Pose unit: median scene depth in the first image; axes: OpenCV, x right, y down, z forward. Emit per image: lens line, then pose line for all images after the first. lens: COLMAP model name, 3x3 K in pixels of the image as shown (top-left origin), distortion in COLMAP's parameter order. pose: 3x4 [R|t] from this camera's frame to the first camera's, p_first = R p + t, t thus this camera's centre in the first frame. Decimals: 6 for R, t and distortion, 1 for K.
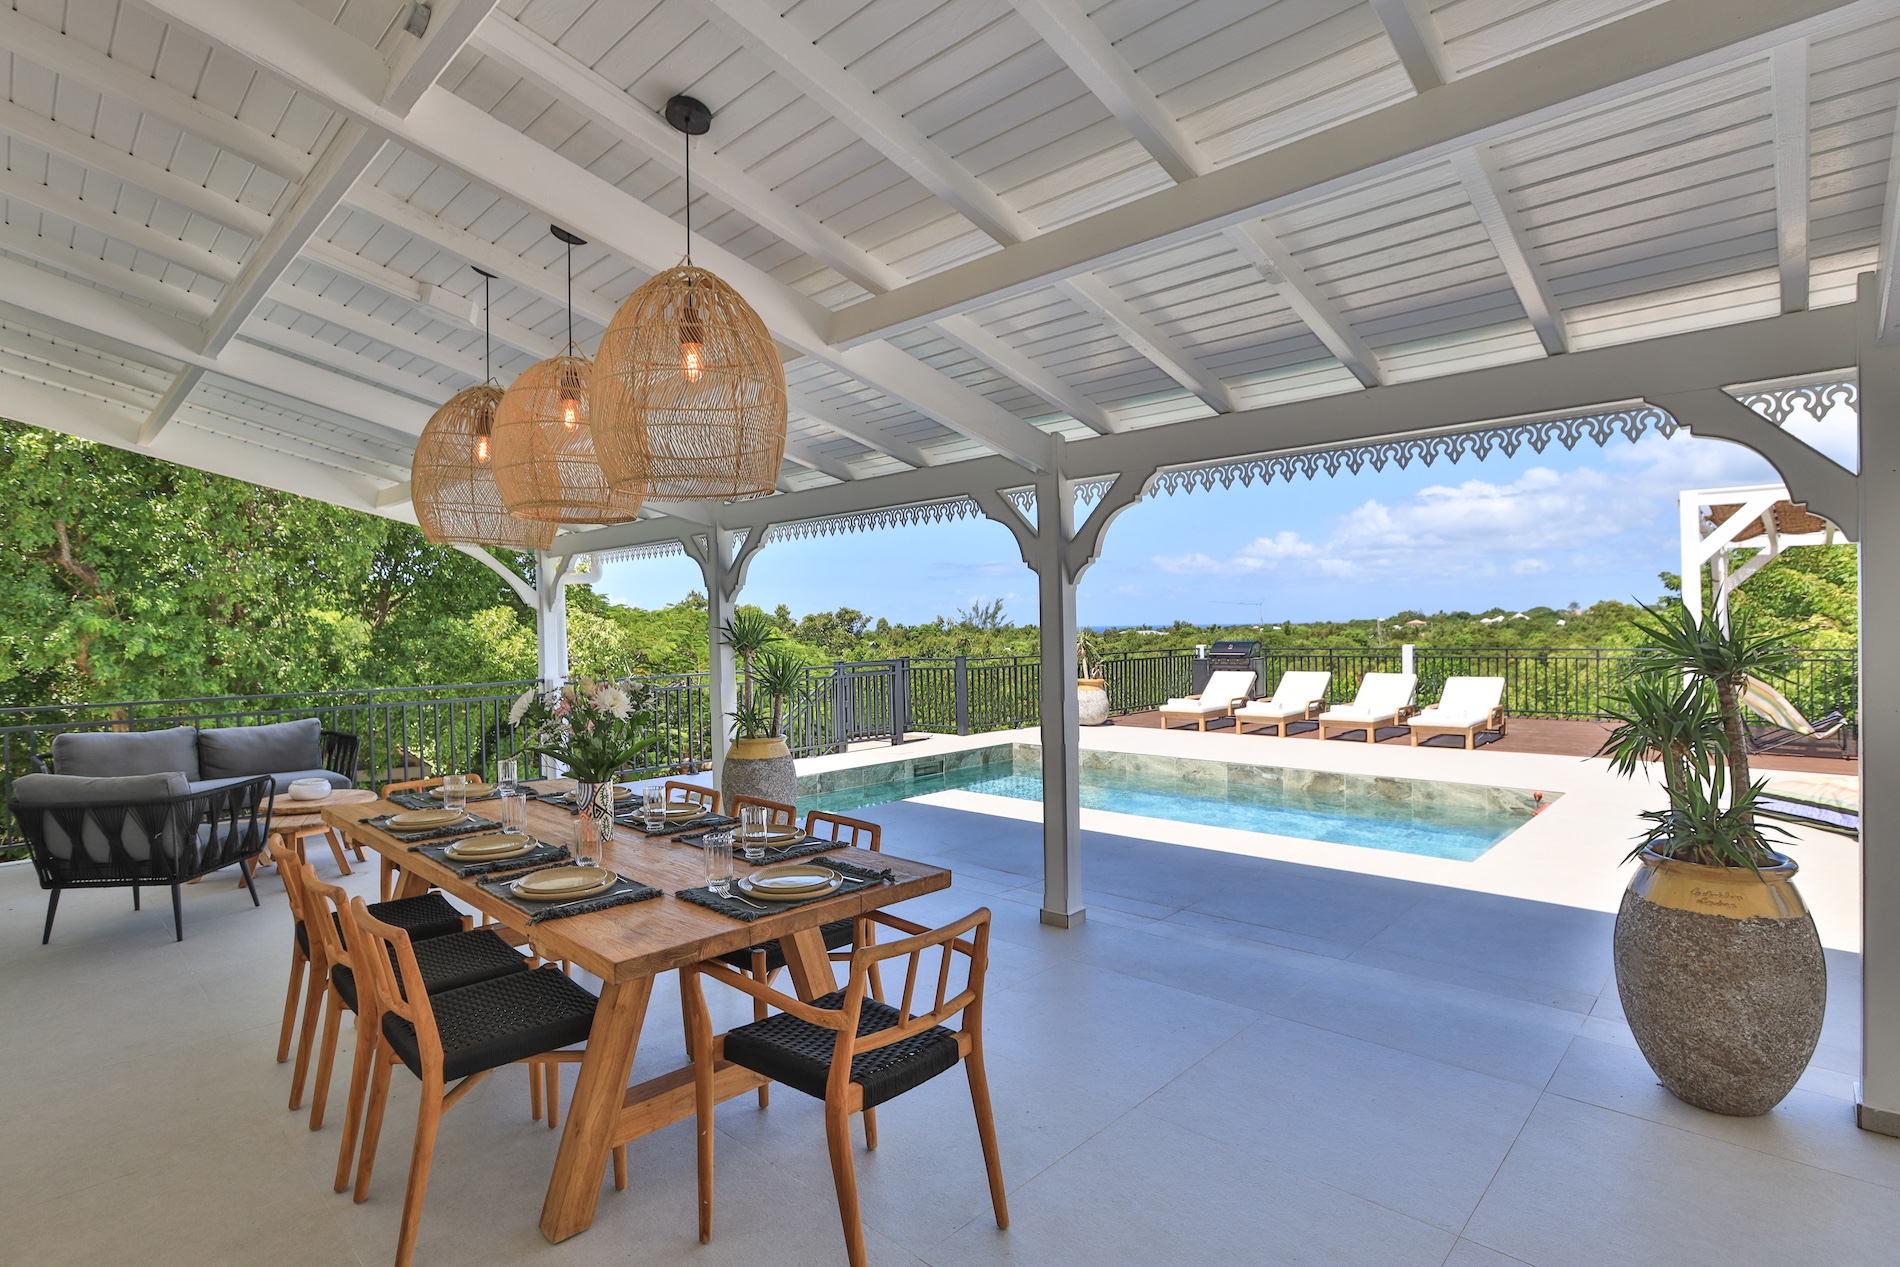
lens RADIAL K [[942.9, 0, 955.9], [0, 942.9, 638.3], [0, 0, 1]] dist [-0.031380, 0.002430]
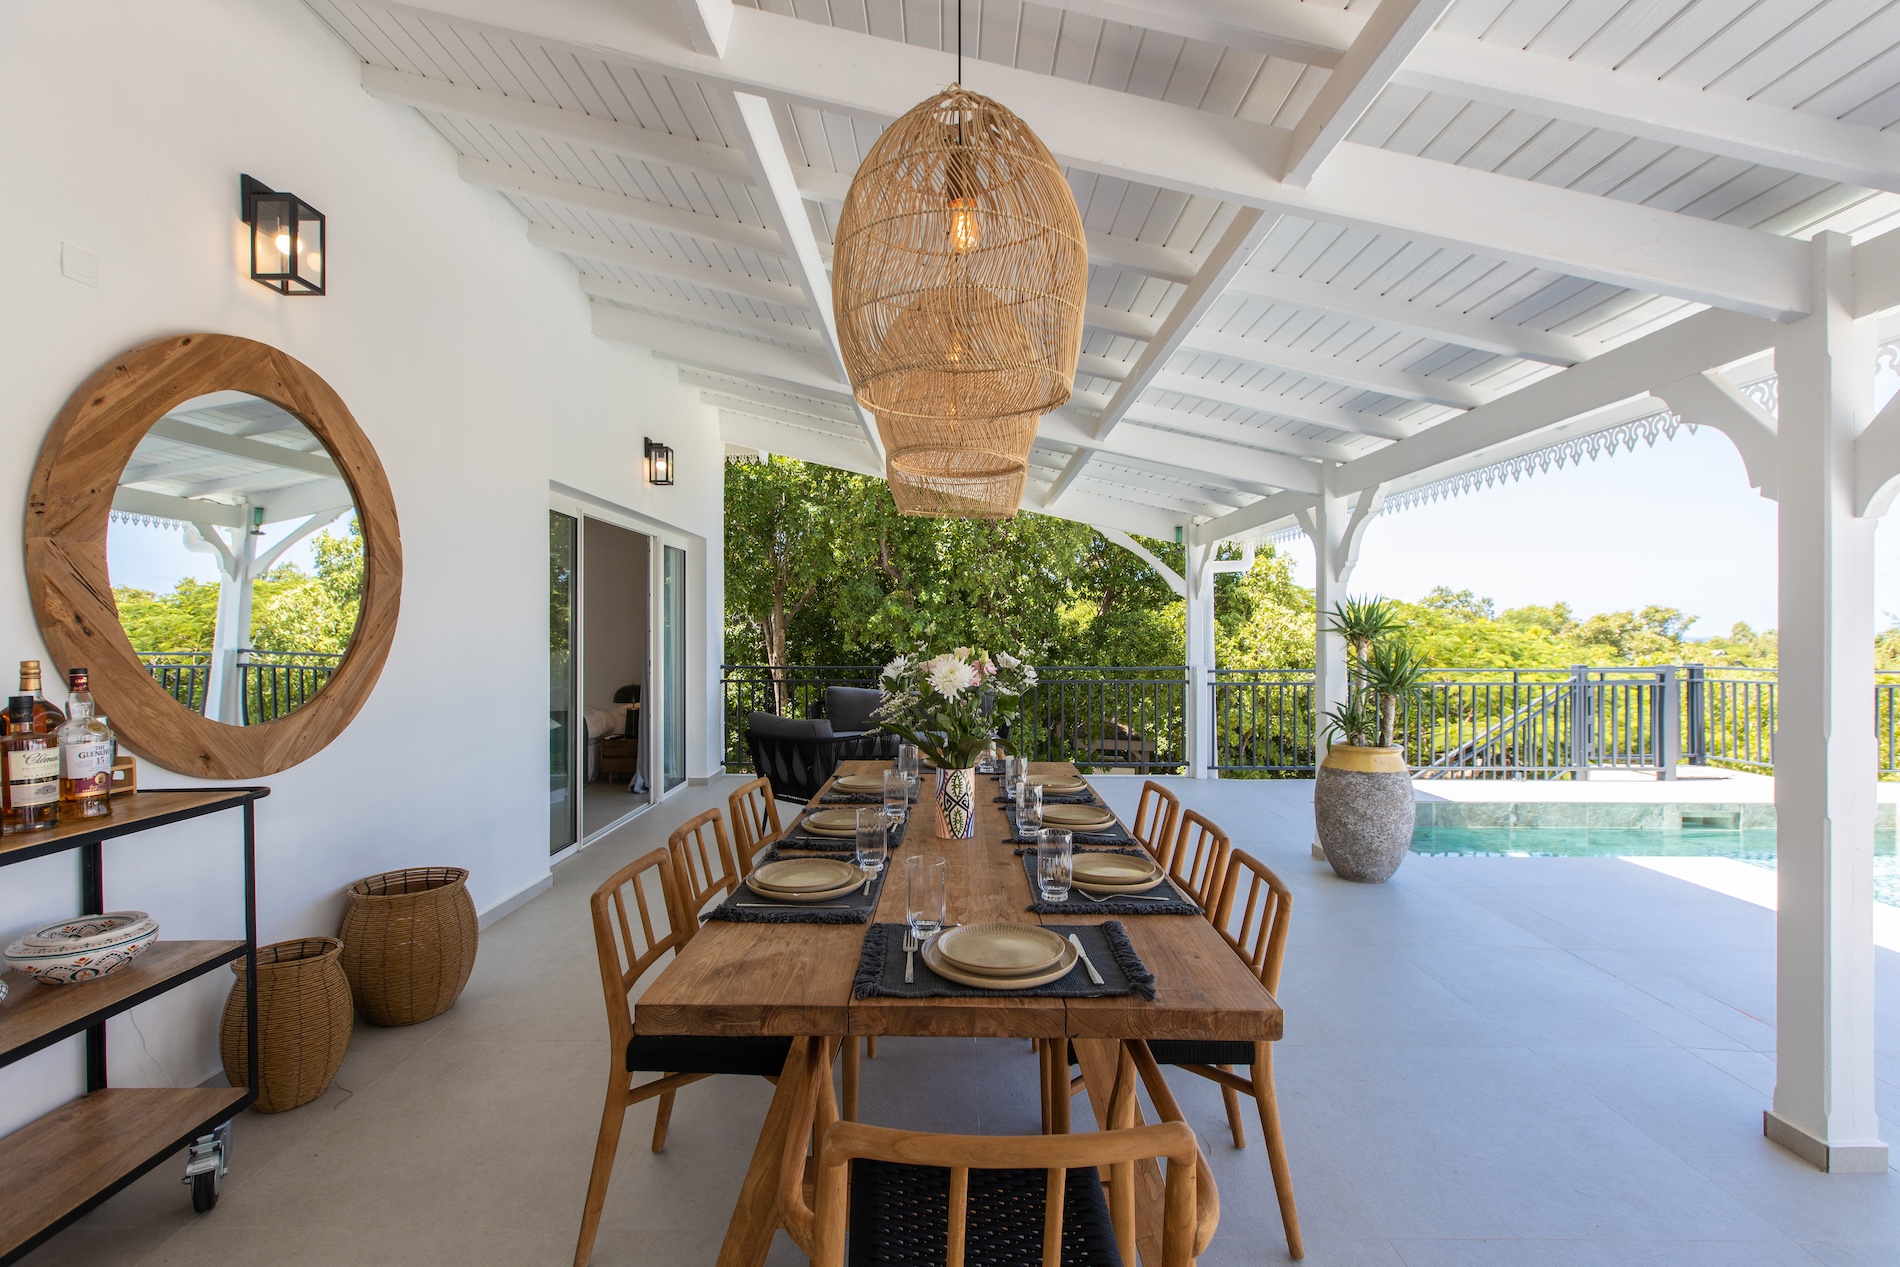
lens RADIAL K [[870.1, 0, 948.2], [0, 870.1, 635.7], [0, 0, 1]] dist [0.005729, 0.000847]
pose [[0.683036, 0.021824, -0.730059, 0.060091], [-0.023235, 0.999697, 0.008146, 0.007598], [0.730015, 0.011399, 0.683336, 0.134525]]
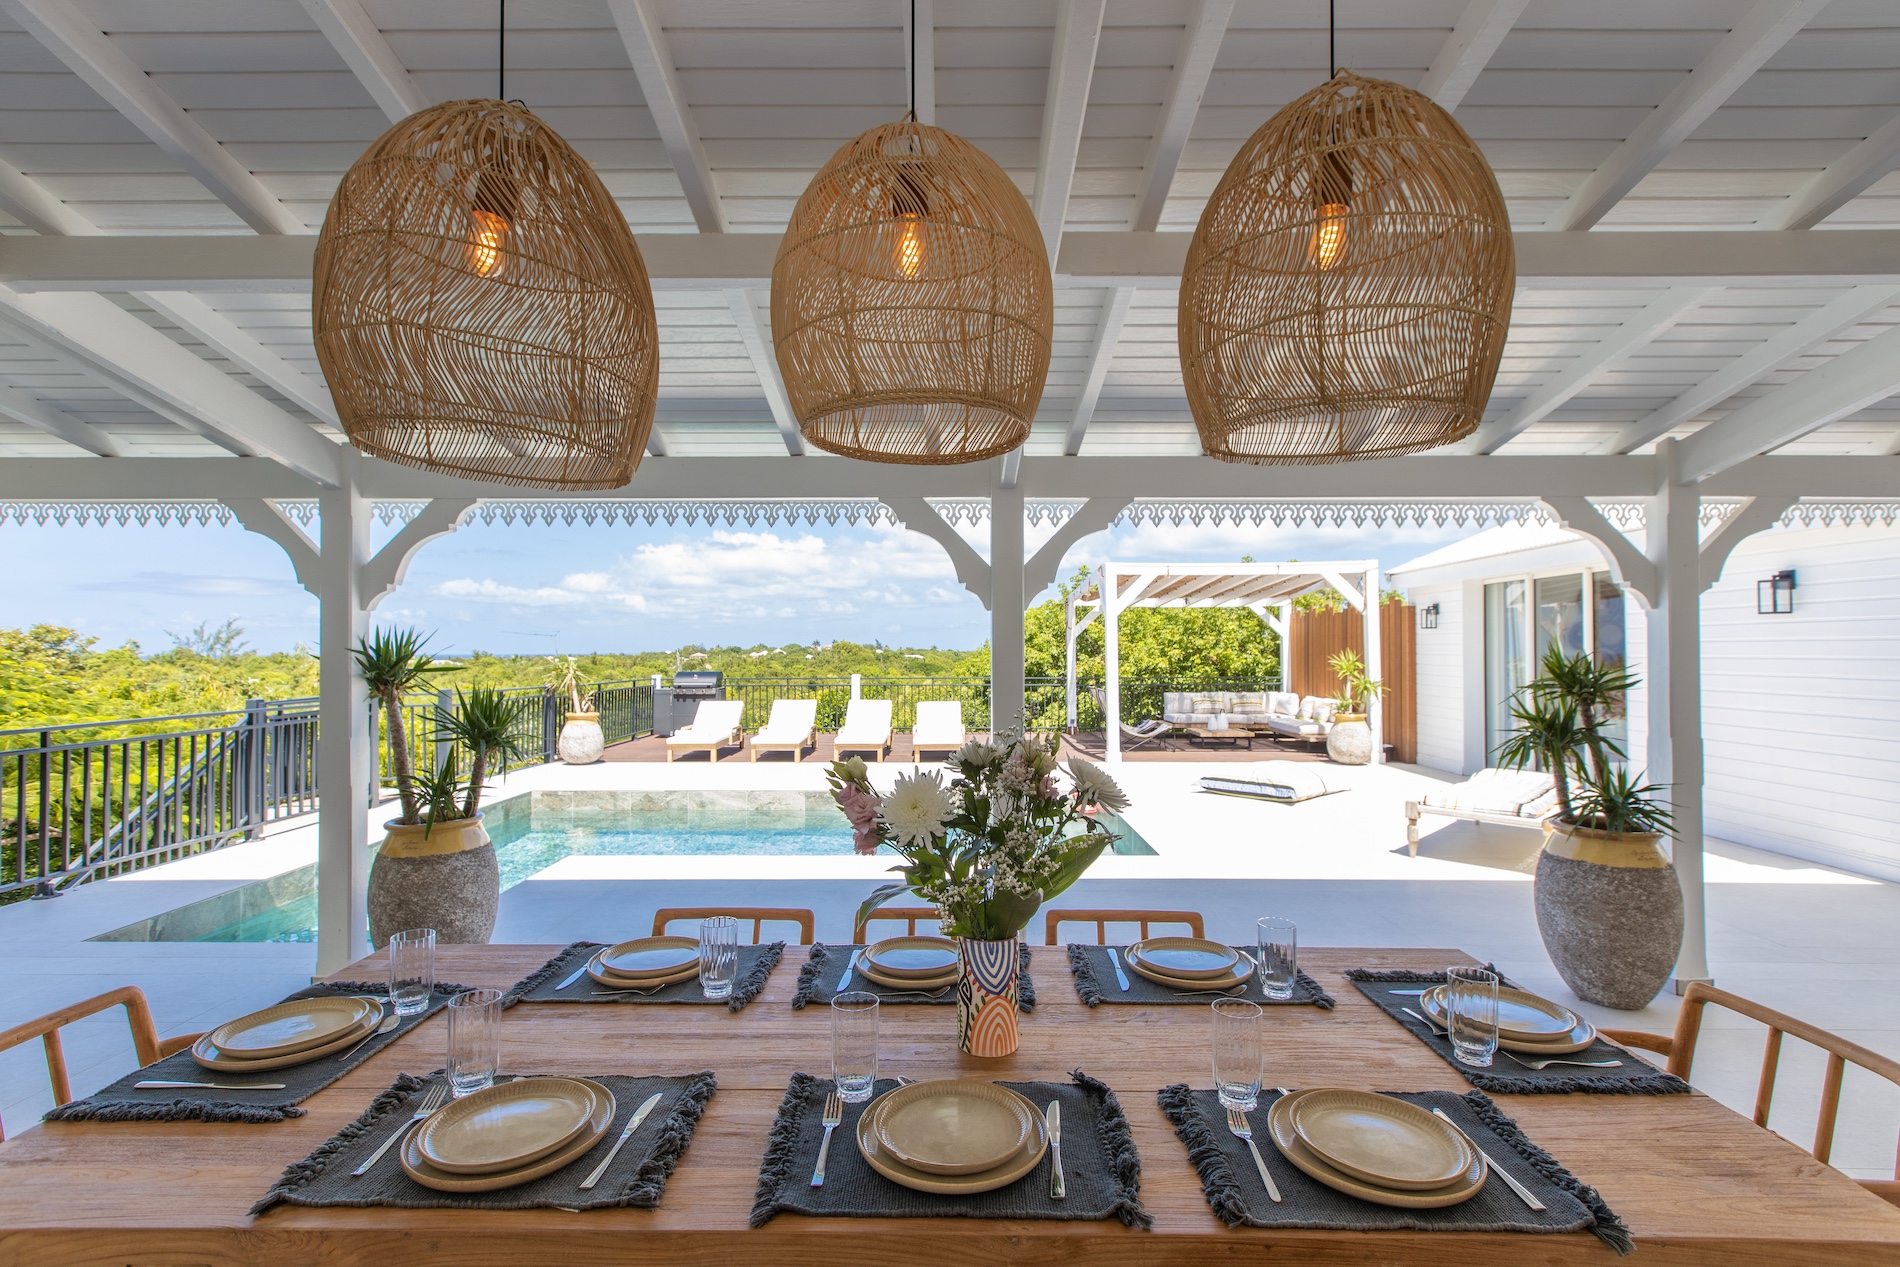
lens RADIAL K [[870.1, 0, 945.3], [0, 870.1, 637.6], [0, 0, 1]] dist [0.005729, 0.000847]
pose [[0.736989, 0.026278, 0.675394, -0.228426], [-0.001988, 0.999324, -0.036712, 0.000935], [-0.675902, 0.025714, 0.736543, 0.194022]]
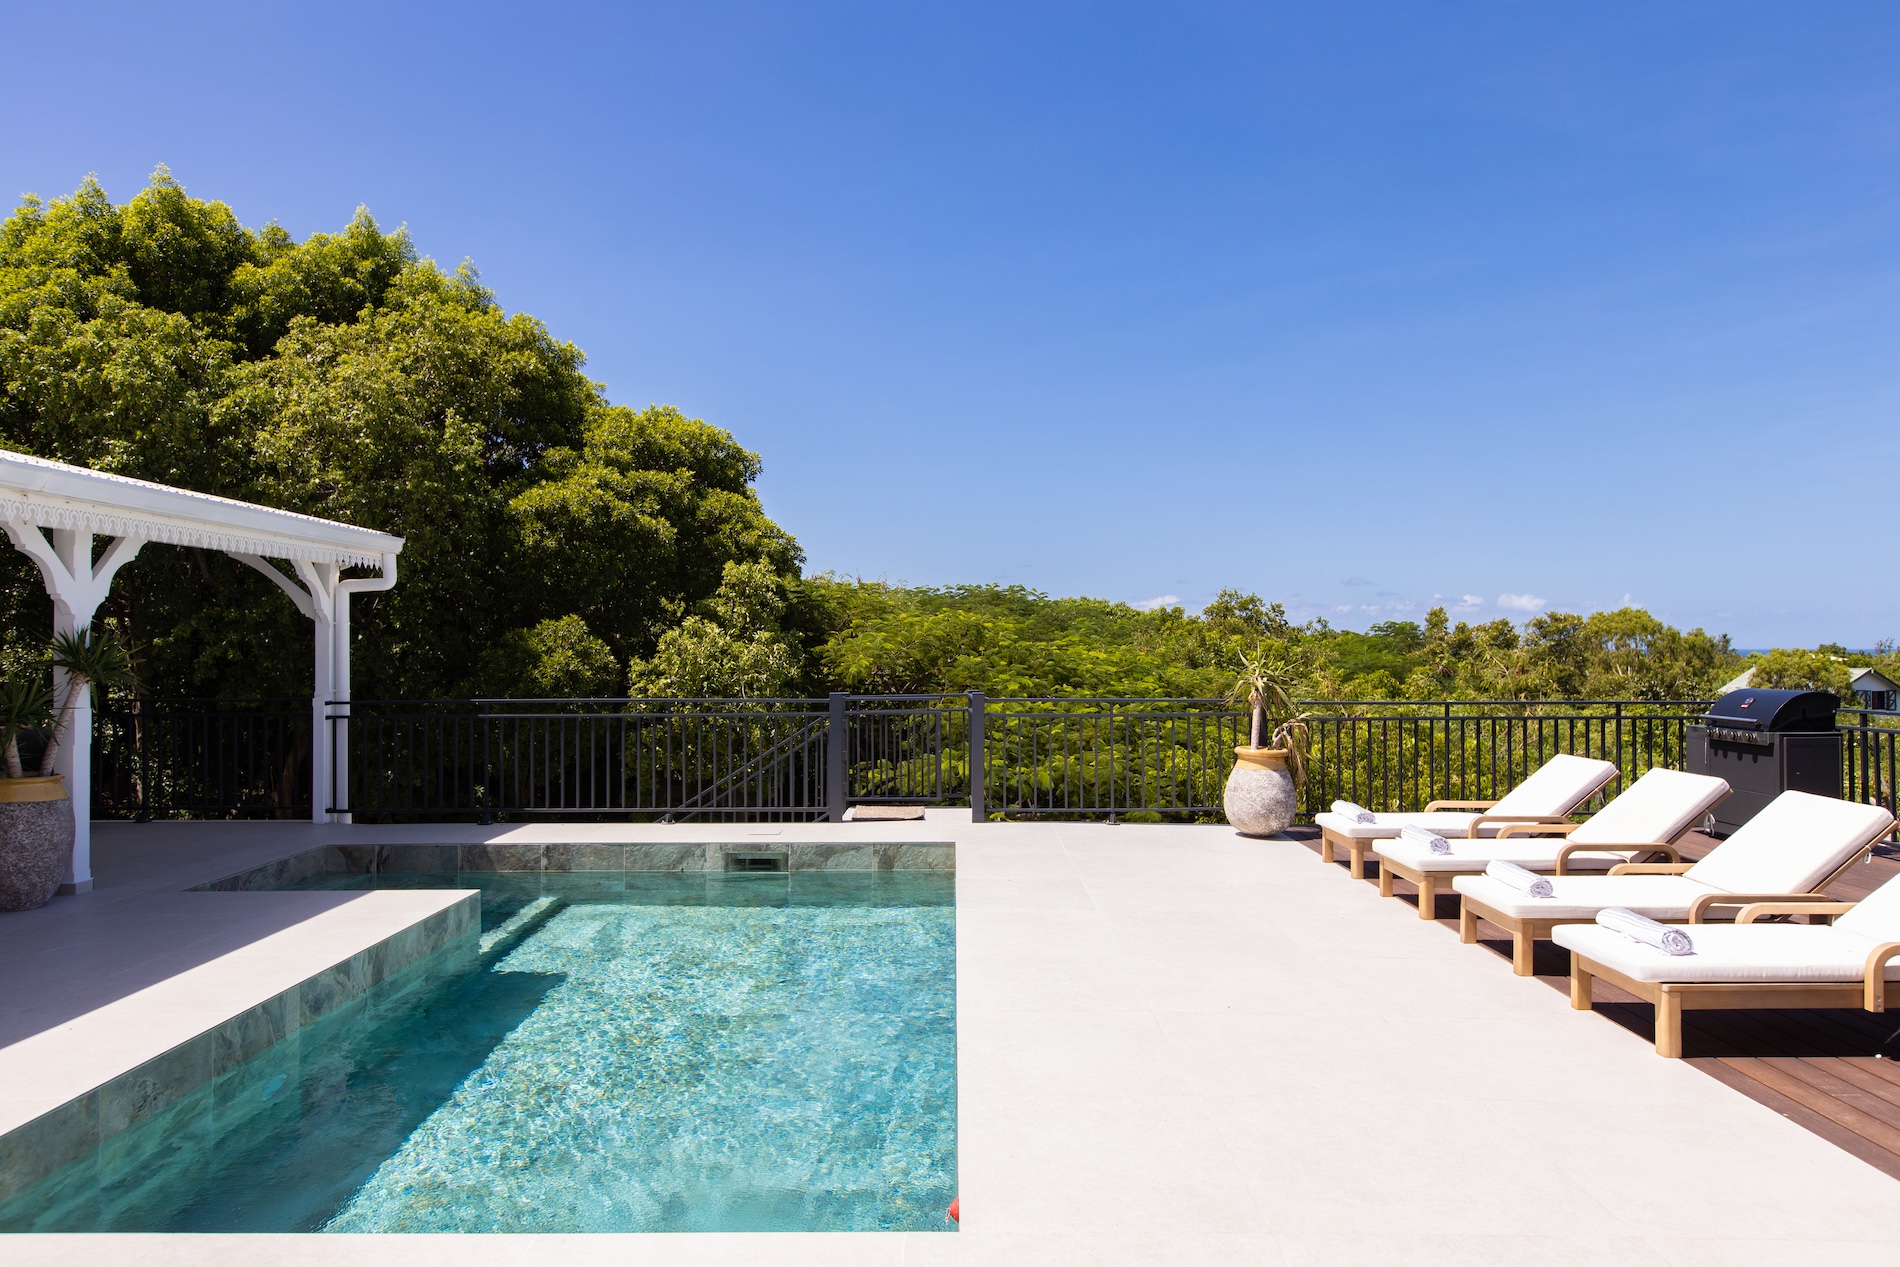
lens RADIAL K [[1226.9, 0, 941.0], [0, 1226.9, 625.8], [0, 0, 1]] dist [0.013604, 0.004608]
pose [[0.678474, 0.004307, -0.734612, 0.715496], [-0.020153, 0.999716, -0.012751, -0.017719], [0.734348, 0.023456, 0.678367, 0.538362]]
